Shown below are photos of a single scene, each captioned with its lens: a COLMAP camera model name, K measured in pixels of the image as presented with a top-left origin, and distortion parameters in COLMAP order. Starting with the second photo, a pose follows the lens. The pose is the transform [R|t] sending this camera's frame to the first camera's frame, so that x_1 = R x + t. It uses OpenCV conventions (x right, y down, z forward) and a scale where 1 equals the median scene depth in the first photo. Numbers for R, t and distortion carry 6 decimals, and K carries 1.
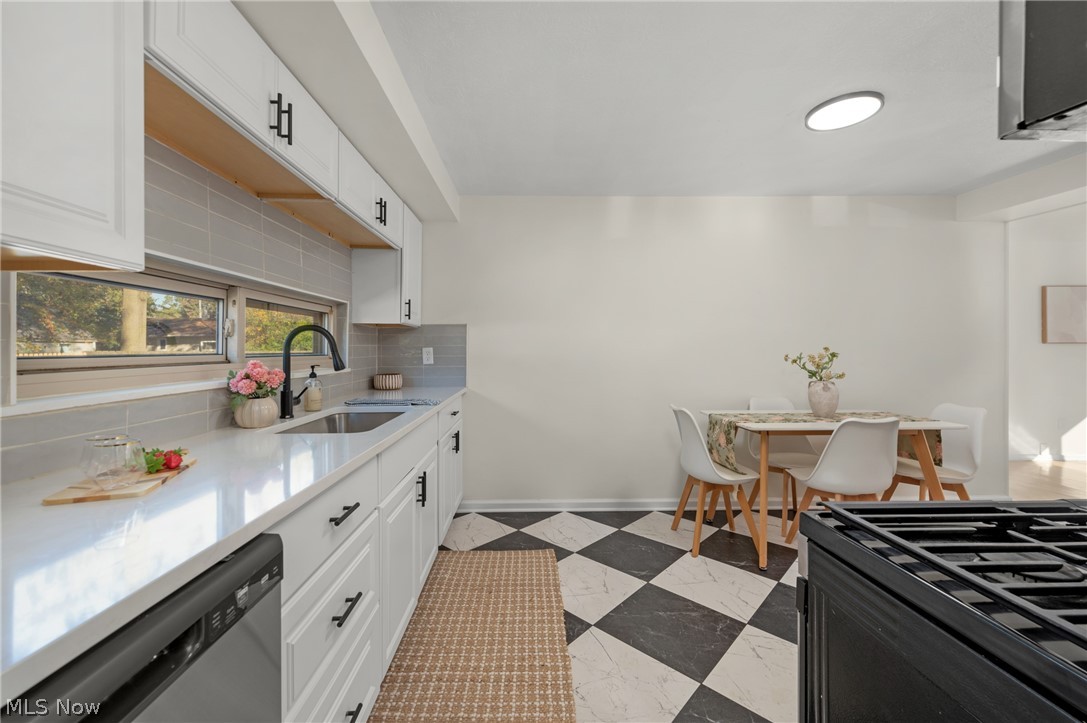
lens RADIAL K [[431.4, 0, 543.1], [0, 431.4, 345.5], [0, 0, 1]] dist [0.006824, -0.000494]
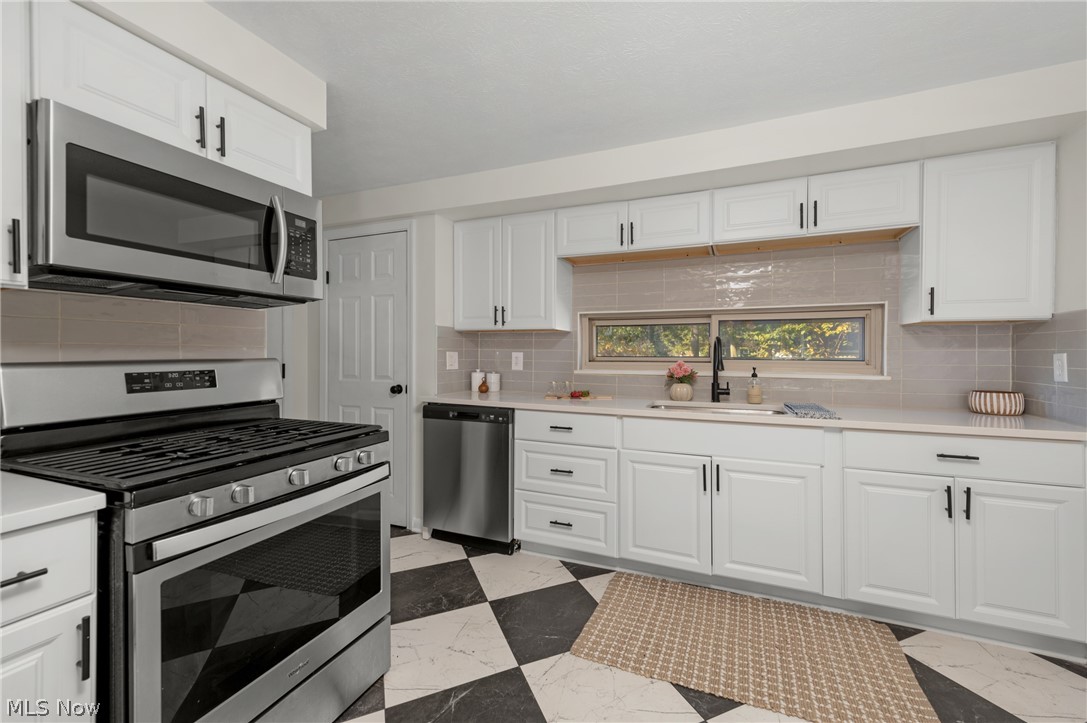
lens RADIAL K [[431.4, 0, 575.8], [0, 431.4, 357.5], [0, 0, 1]] dist [0.006824, -0.000494]
pose [[-0.369417, 0.005912, -0.929245, 0.865570], [0.003741, 0.999981, 0.004875, 0.008886], [0.929256, -0.001676, -0.369432, 1.033962]]
